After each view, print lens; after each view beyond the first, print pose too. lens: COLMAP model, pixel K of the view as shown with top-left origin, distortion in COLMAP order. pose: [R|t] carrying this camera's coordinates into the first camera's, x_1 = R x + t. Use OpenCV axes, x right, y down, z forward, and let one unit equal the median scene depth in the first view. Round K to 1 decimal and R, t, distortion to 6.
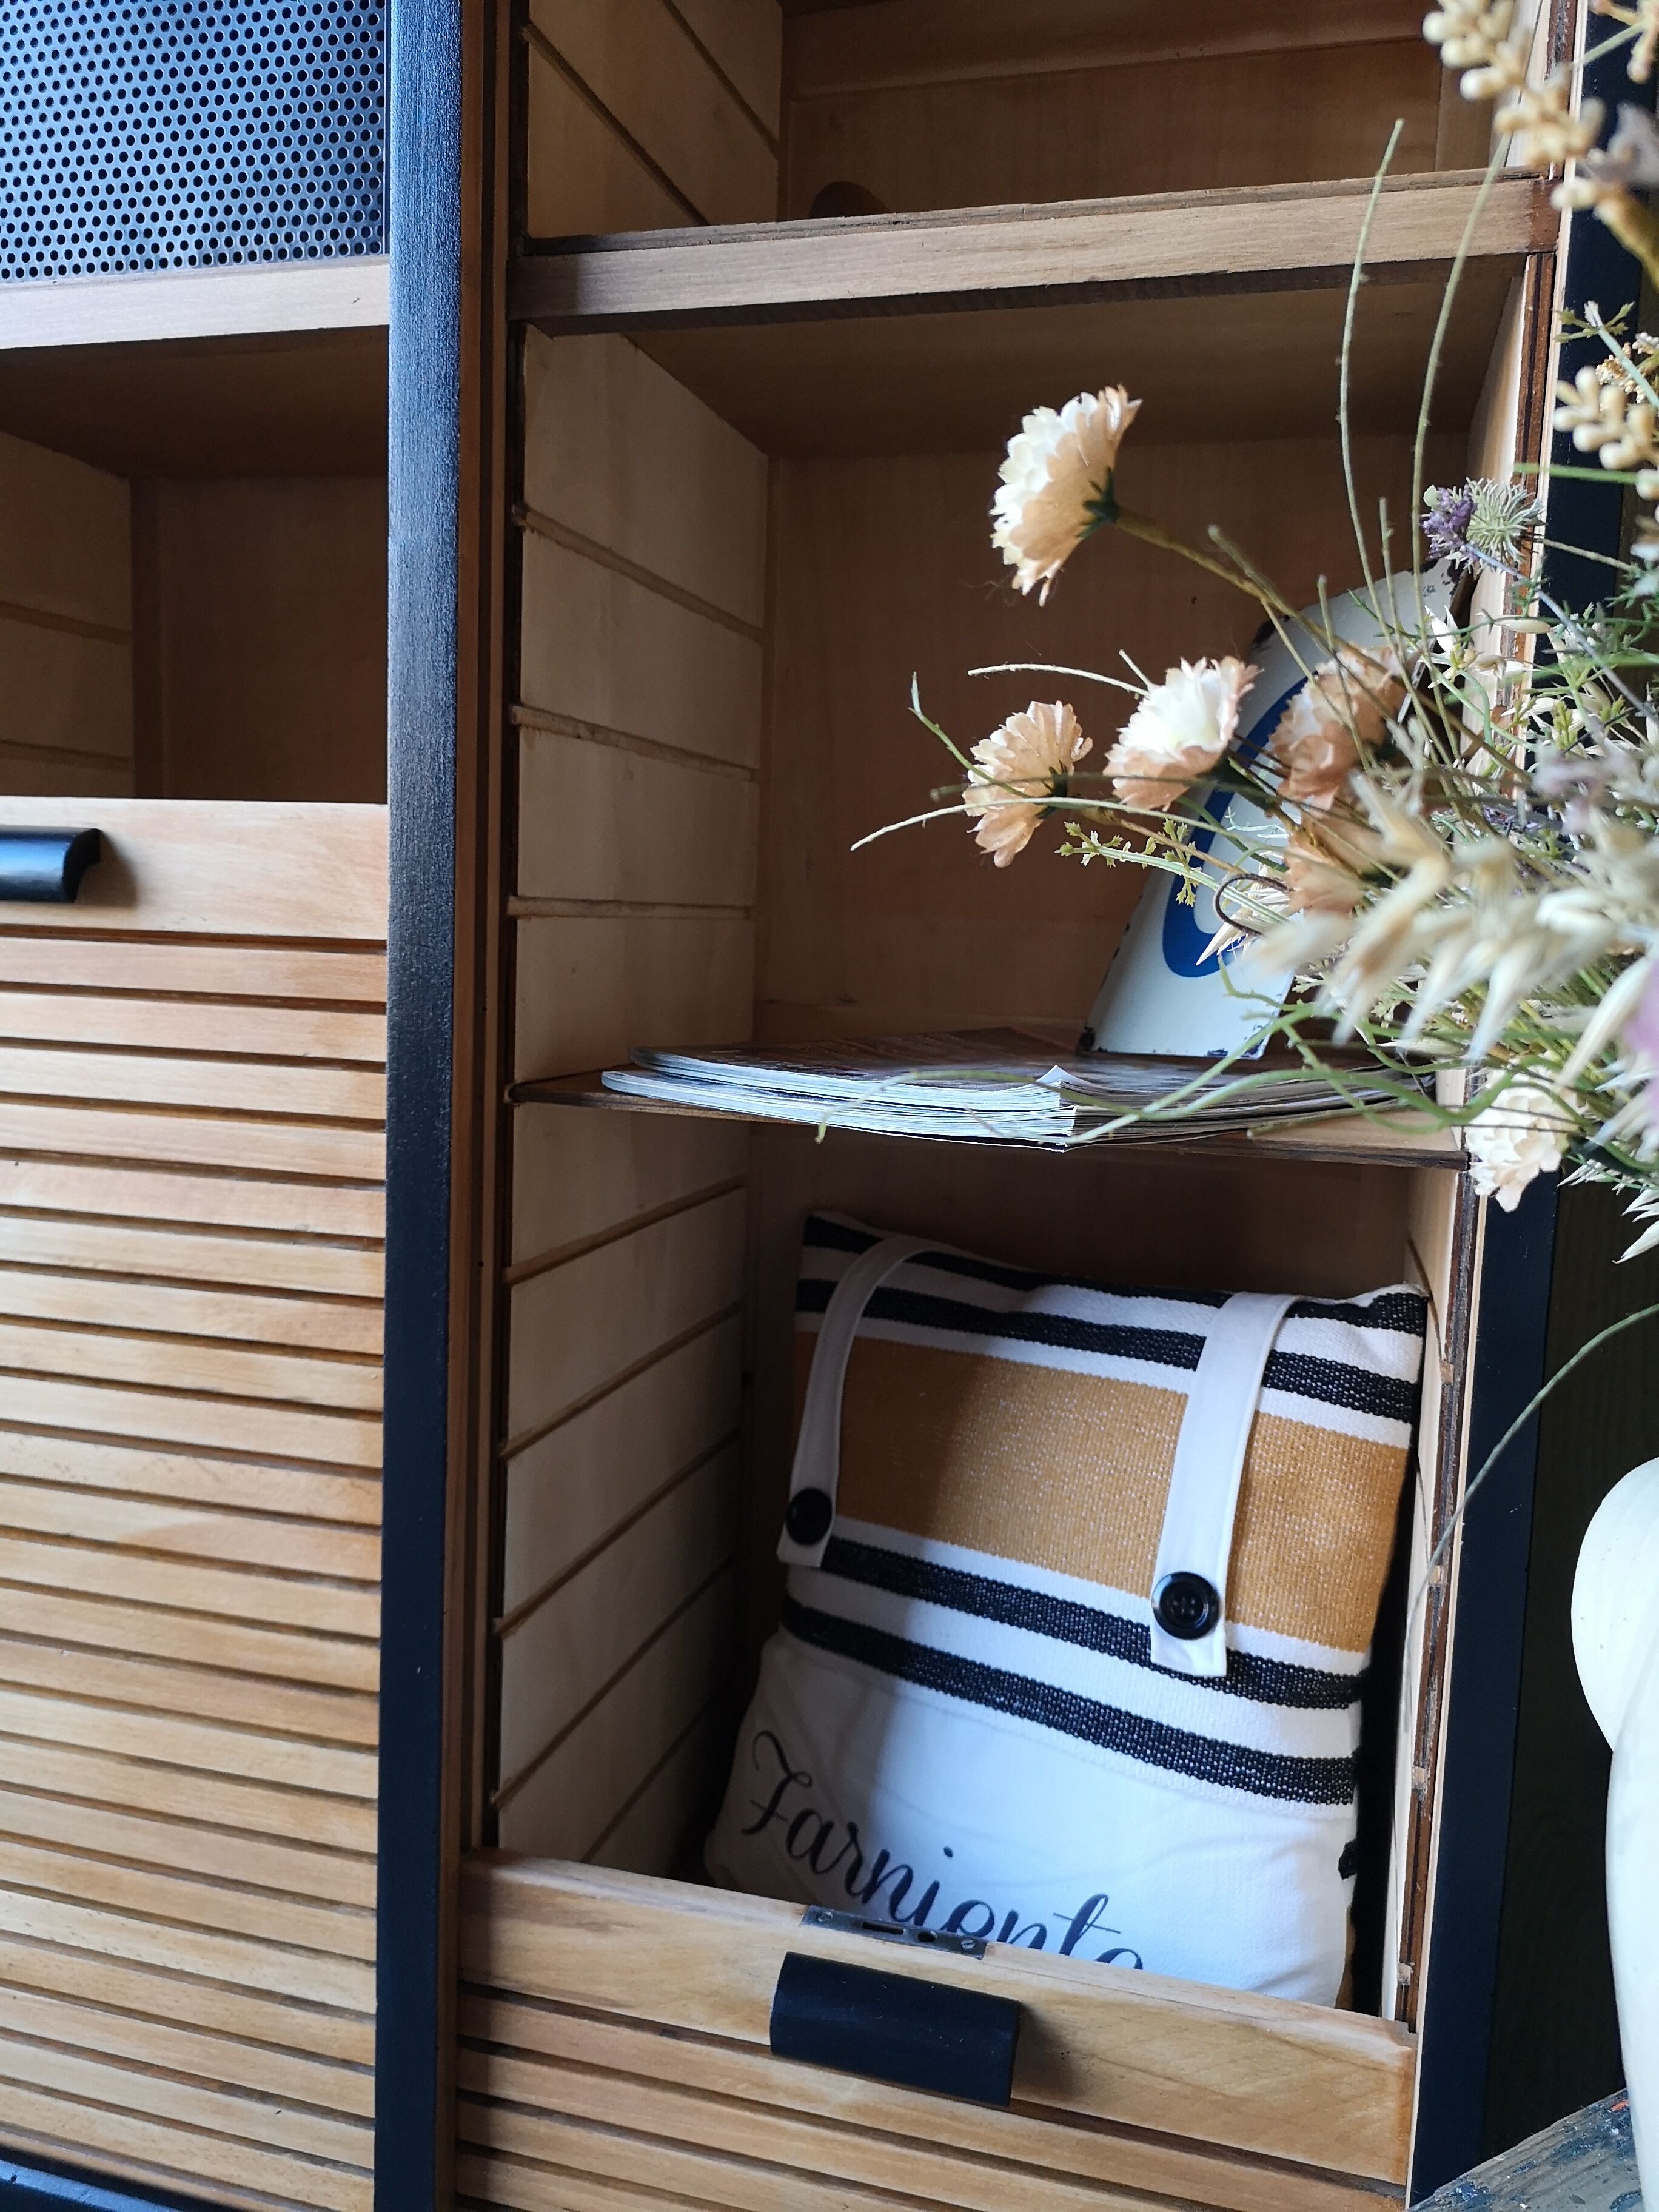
lens RADIAL K [[1731.2, 0, 829.5], [0, 1731.2, 1106.0], [0, 0, 1]] dist [0.005865, 0.002517]
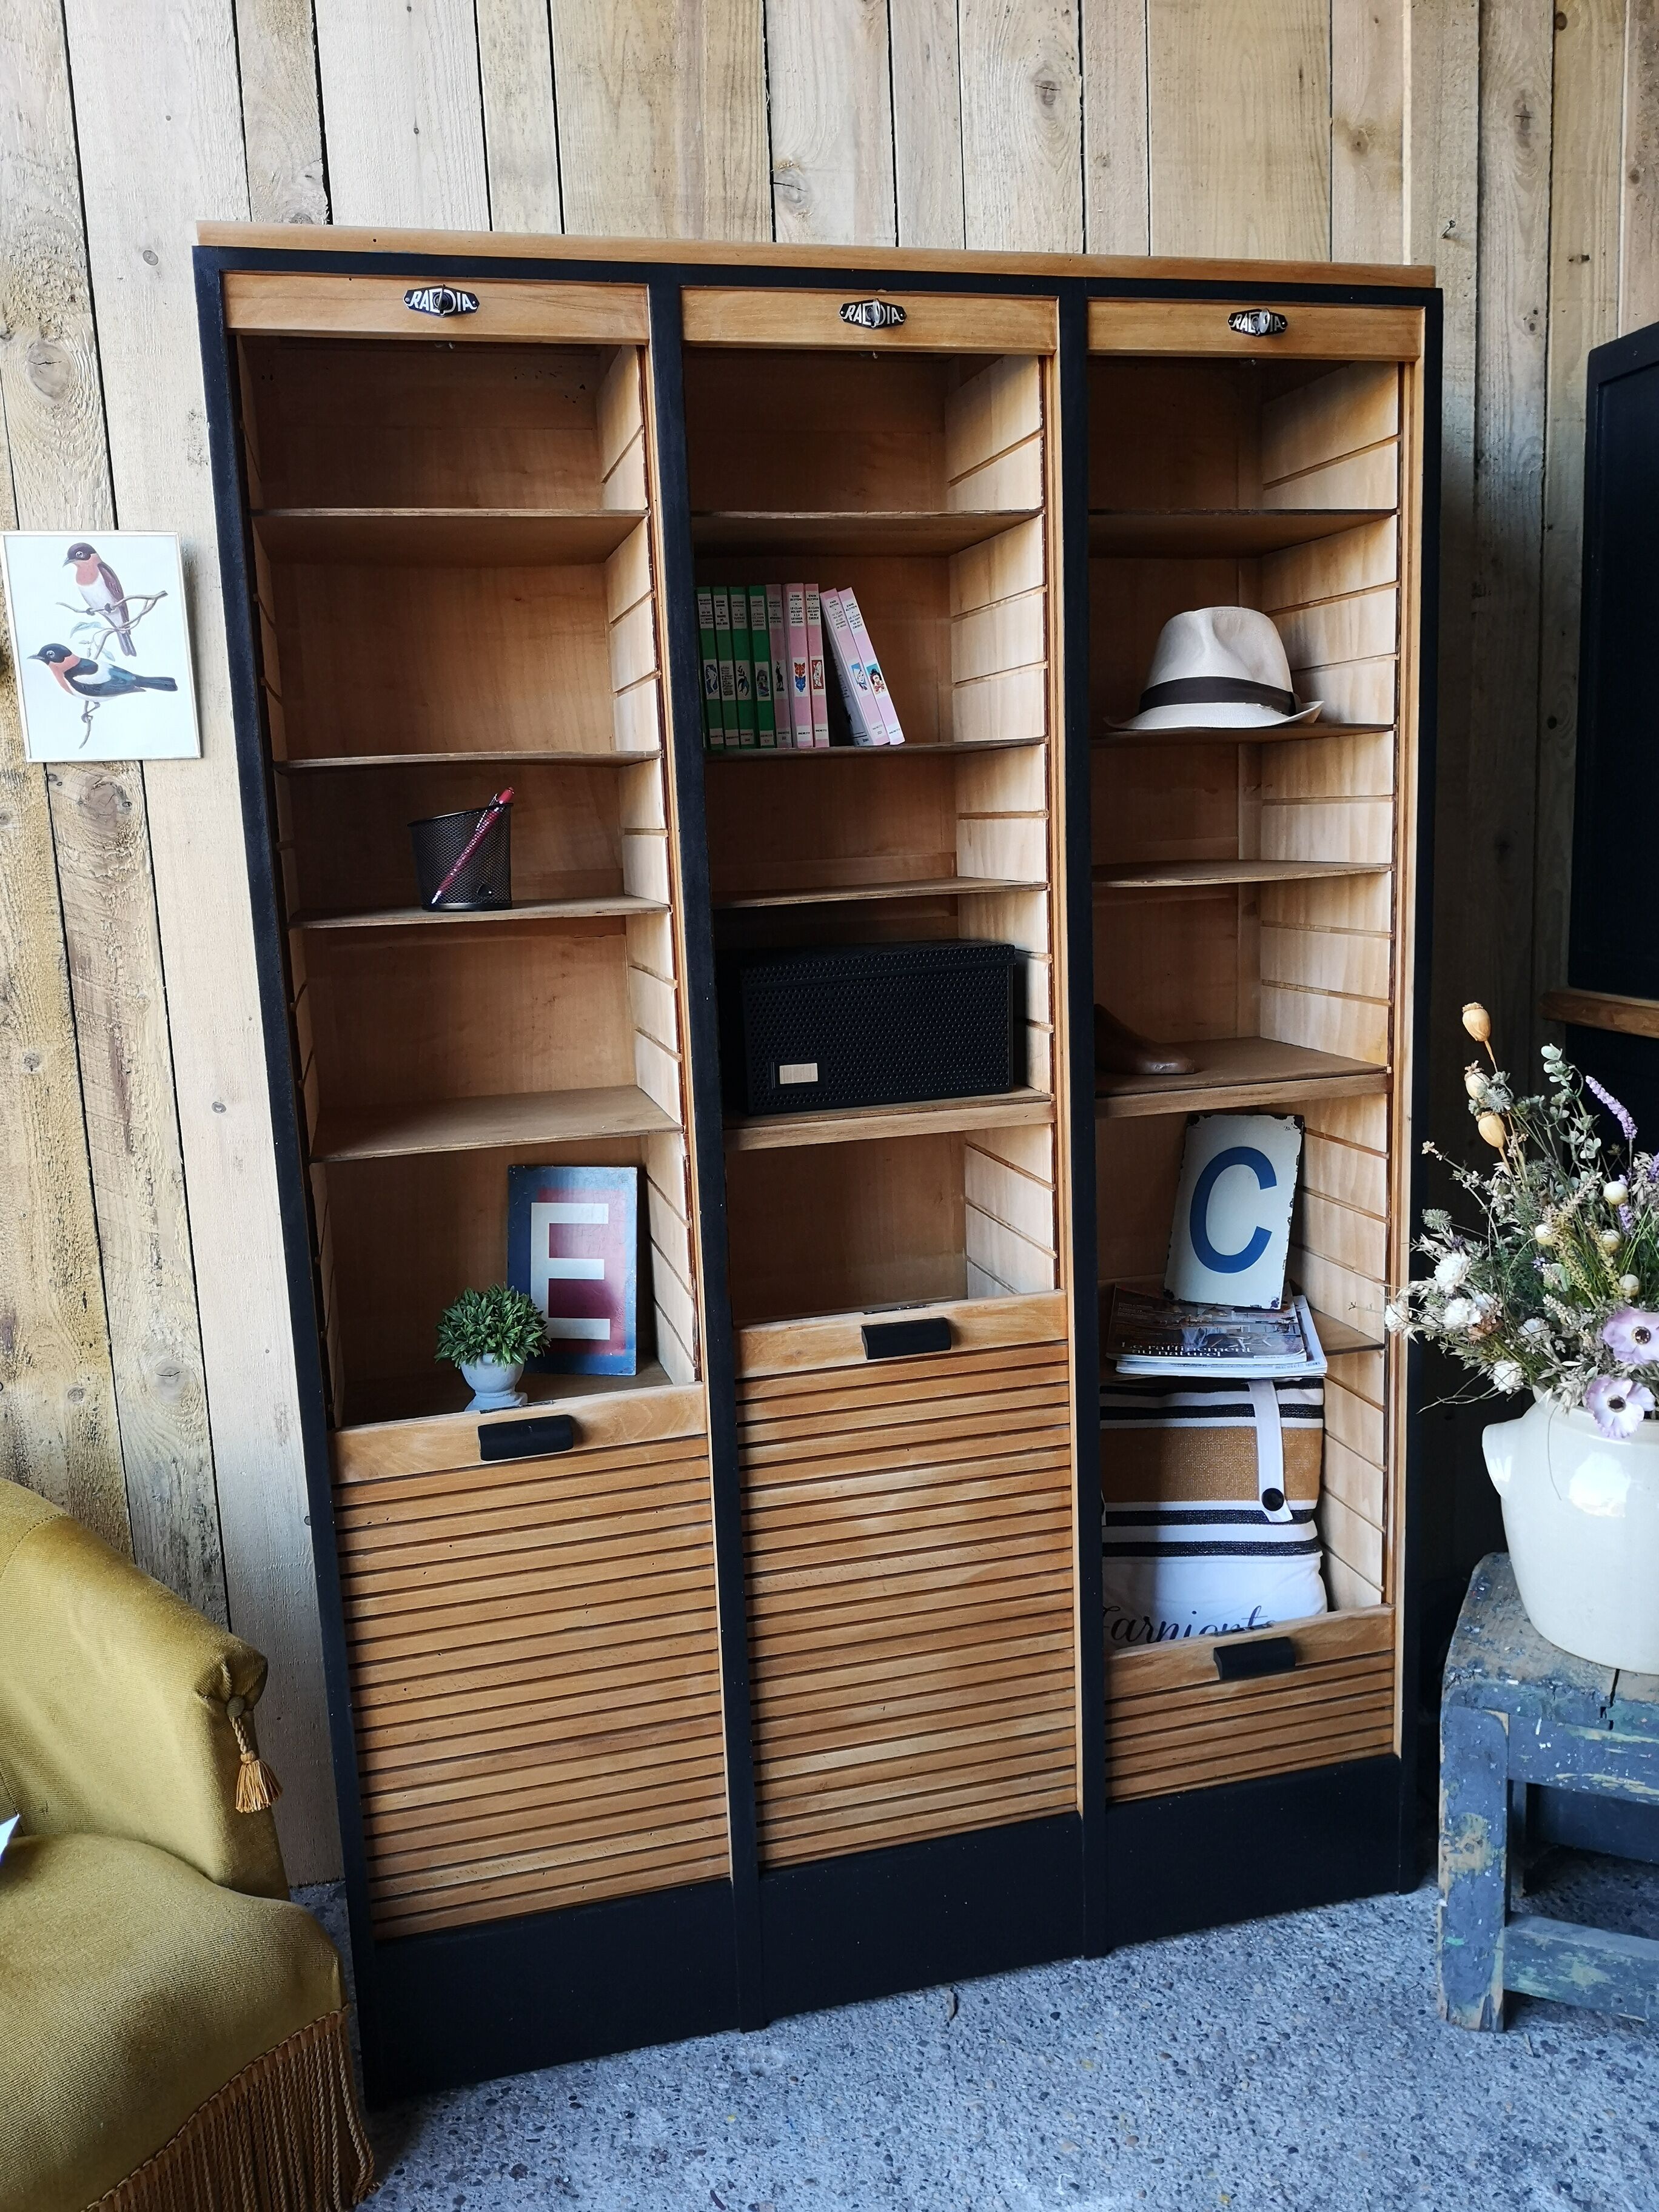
lens RADIAL K [[1756.4, 0, 829.5], [0, 1756.4, 1106.0], [0, 0, 1]] dist [-0.006998, -0.009605]
pose [[0.860896, -0.151575, 0.485678, -1.710936], [0.124298, 0.988324, 0.088119, -0.690802], [-0.493364, -0.015492, 0.869685, -1.132030]]
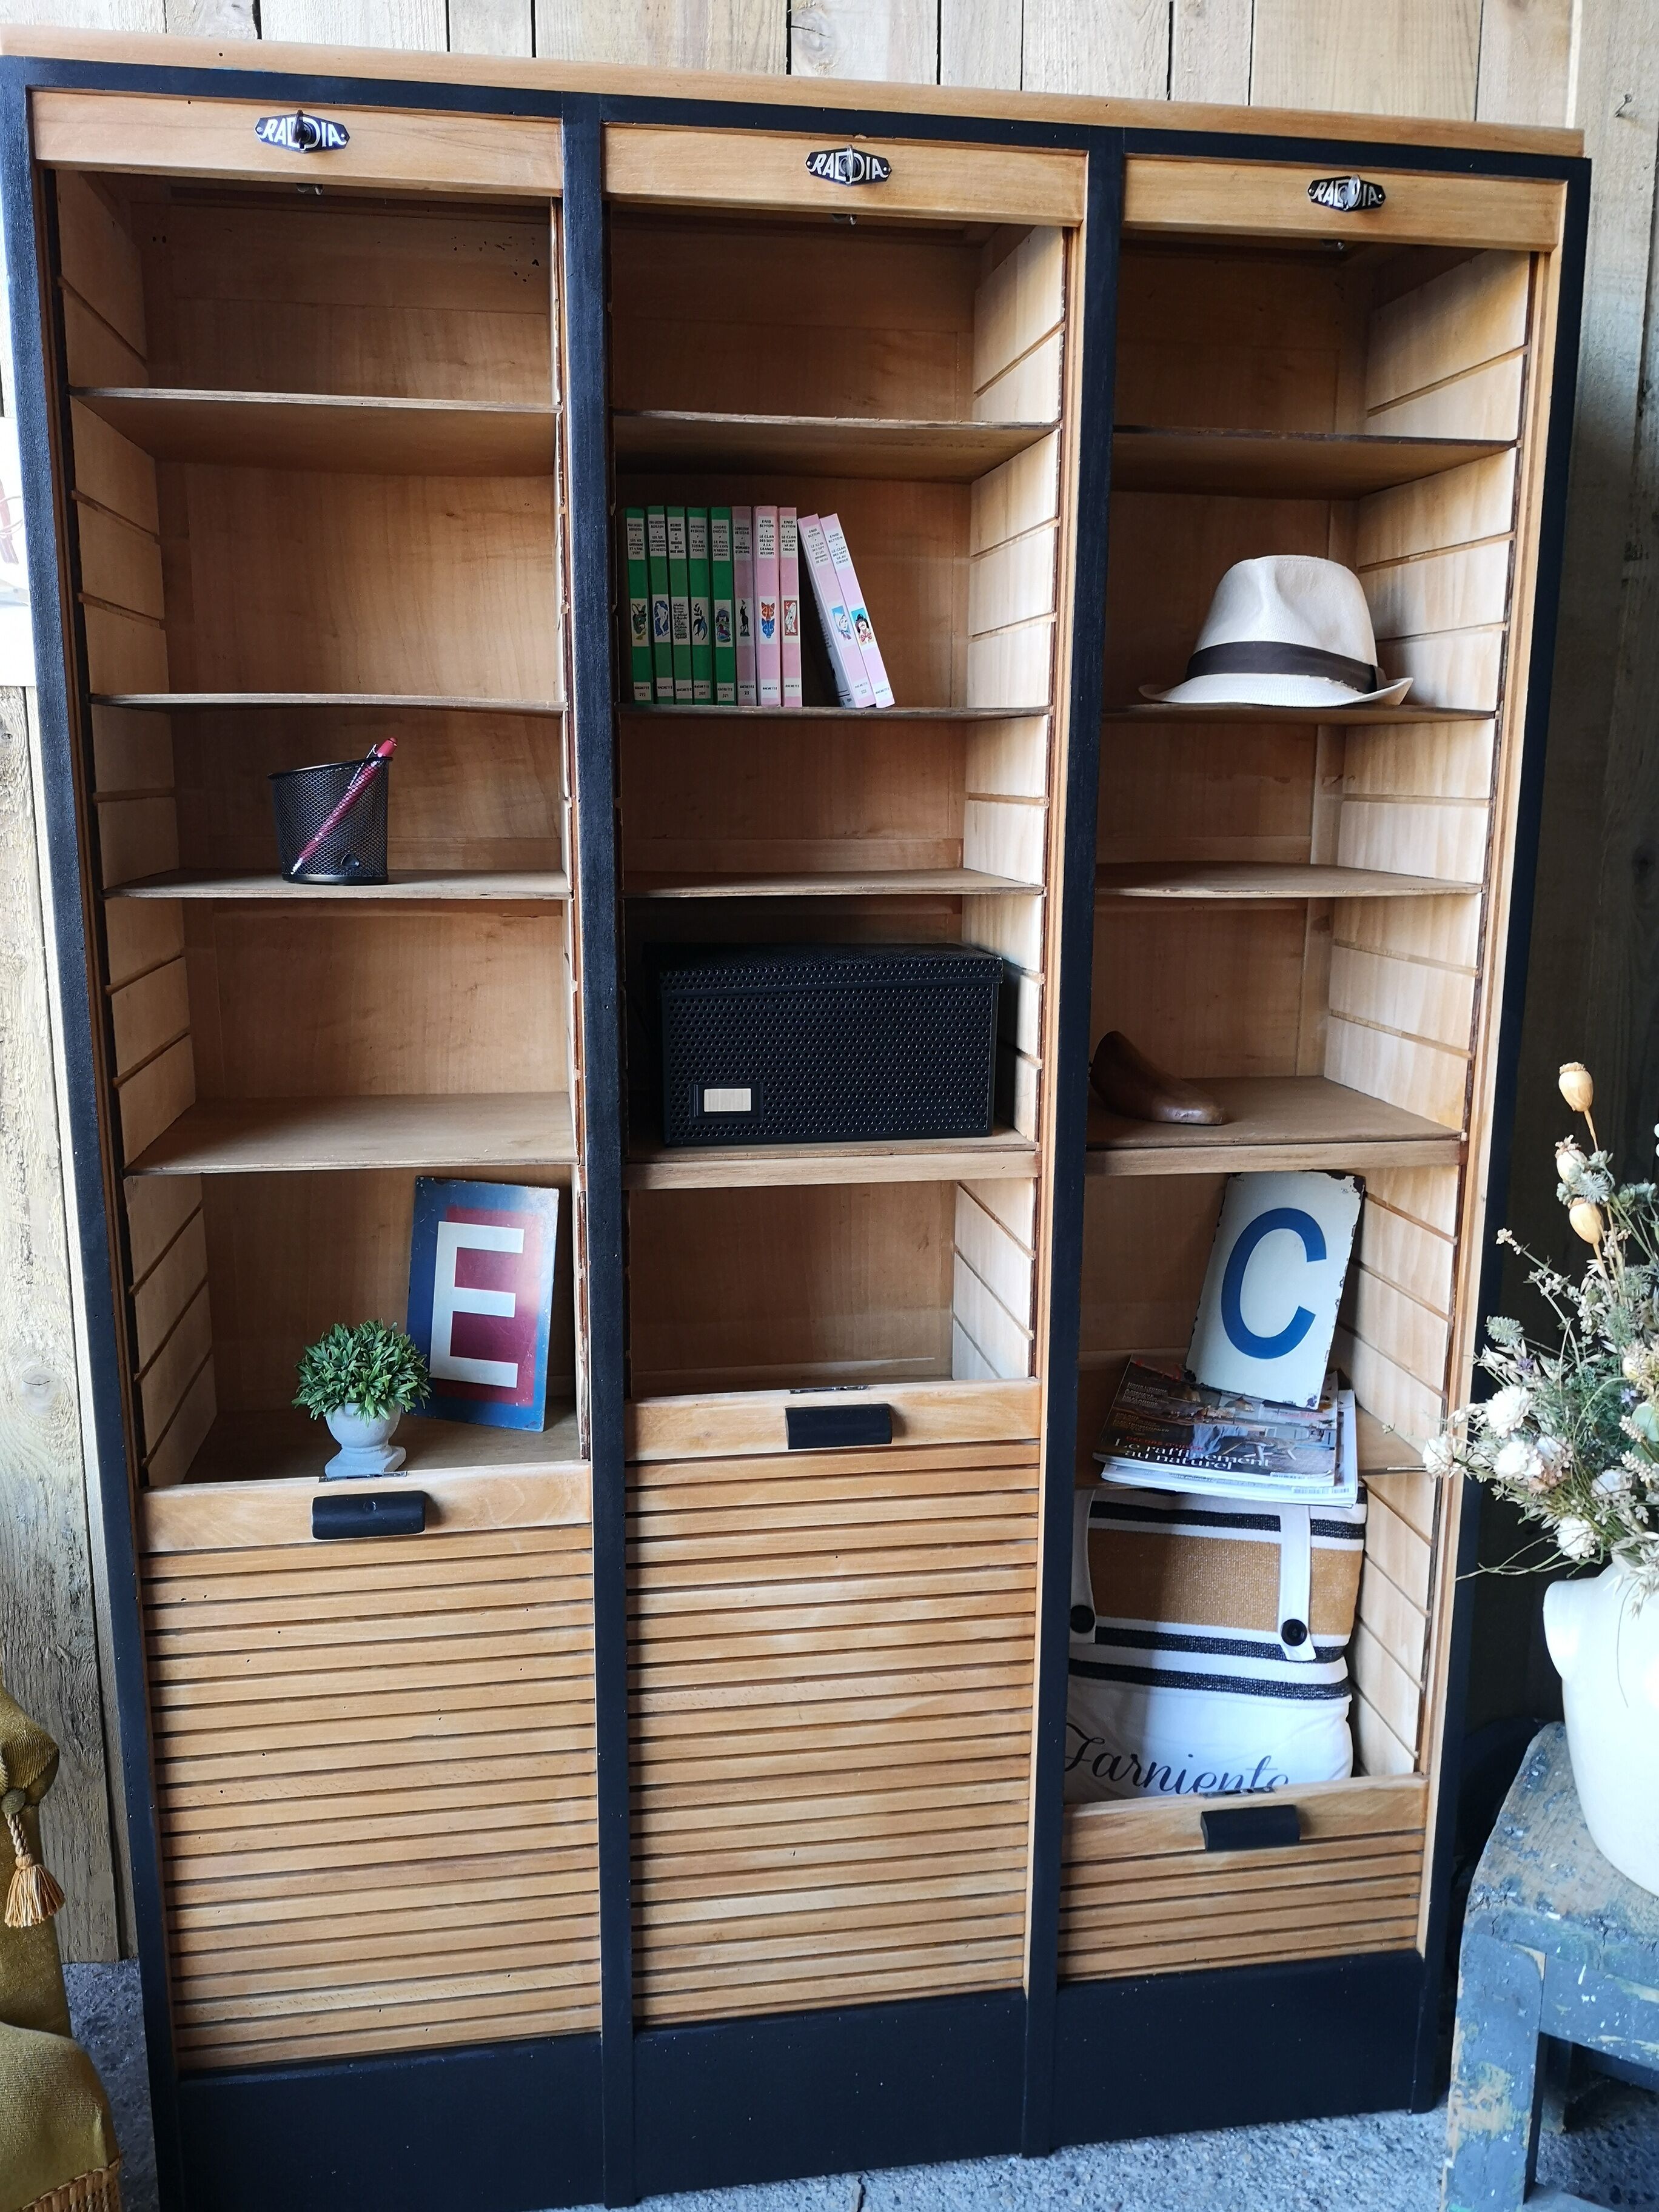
lens RADIAL K [[1772.8, 0, 829.5], [0, 1772.8, 1106.0], [0, 0, 1]] dist [-0.015412, 0.003256]
pose [[0.905790, -0.106580, 0.410104, -1.284846], [0.069349, 0.992087, 0.104658, -0.724789], [-0.418013, -0.066358, 0.906014, -0.886232]]
